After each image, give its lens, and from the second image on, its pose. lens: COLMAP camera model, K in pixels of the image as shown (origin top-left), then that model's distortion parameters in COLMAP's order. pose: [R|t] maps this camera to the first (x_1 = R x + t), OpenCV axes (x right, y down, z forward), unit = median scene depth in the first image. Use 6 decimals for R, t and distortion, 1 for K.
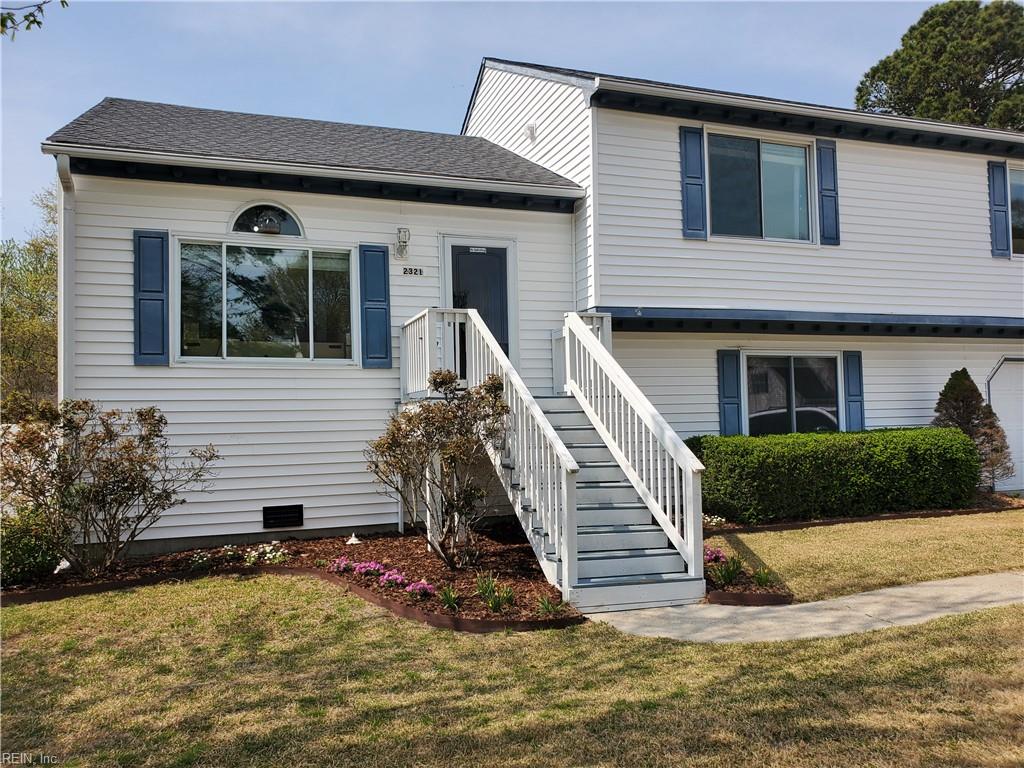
lens RADIAL K [[804.9, 0, 512.0], [0, 804.9, 384.0], [0, 0, 1]] dist [0.012634, 0.008165]
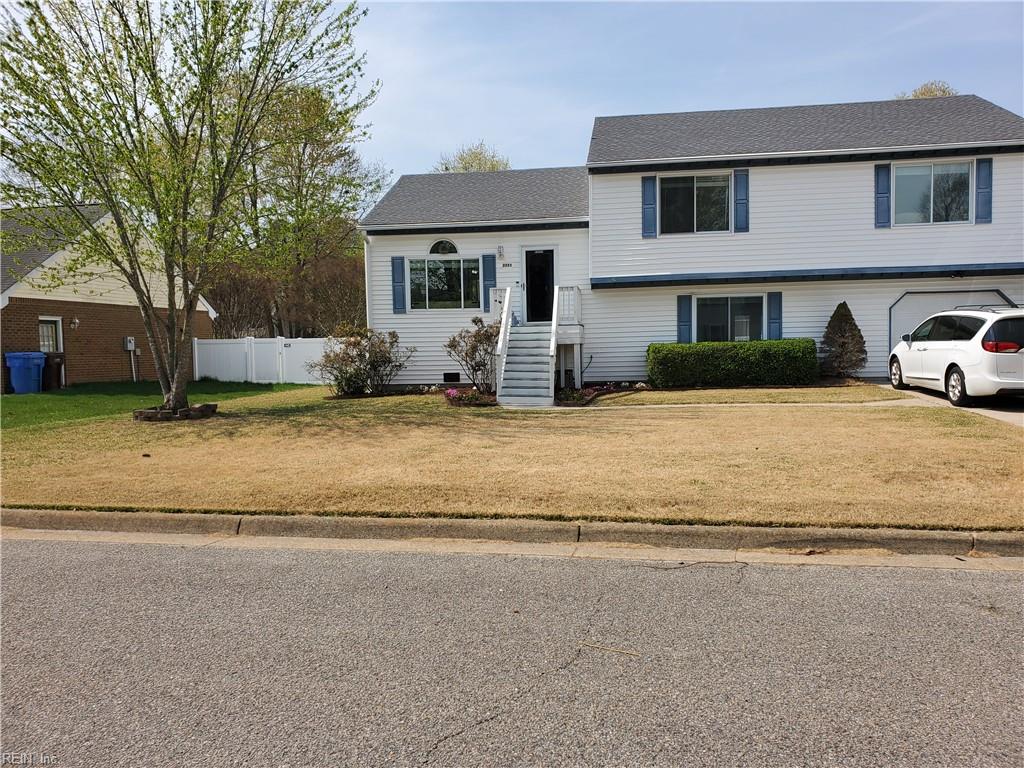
lens RADIAL K [[769.3, 0, 512.0], [0, 769.3, 384.0], [0, 0, 1]] dist [0.070473, -0.253282]
pose [[0.884835, 0.026842, -0.465130, 0.784281], [0.026203, 0.993892, 0.107201, -0.043039], [0.465167, -0.107043, 0.878727, -0.755479]]
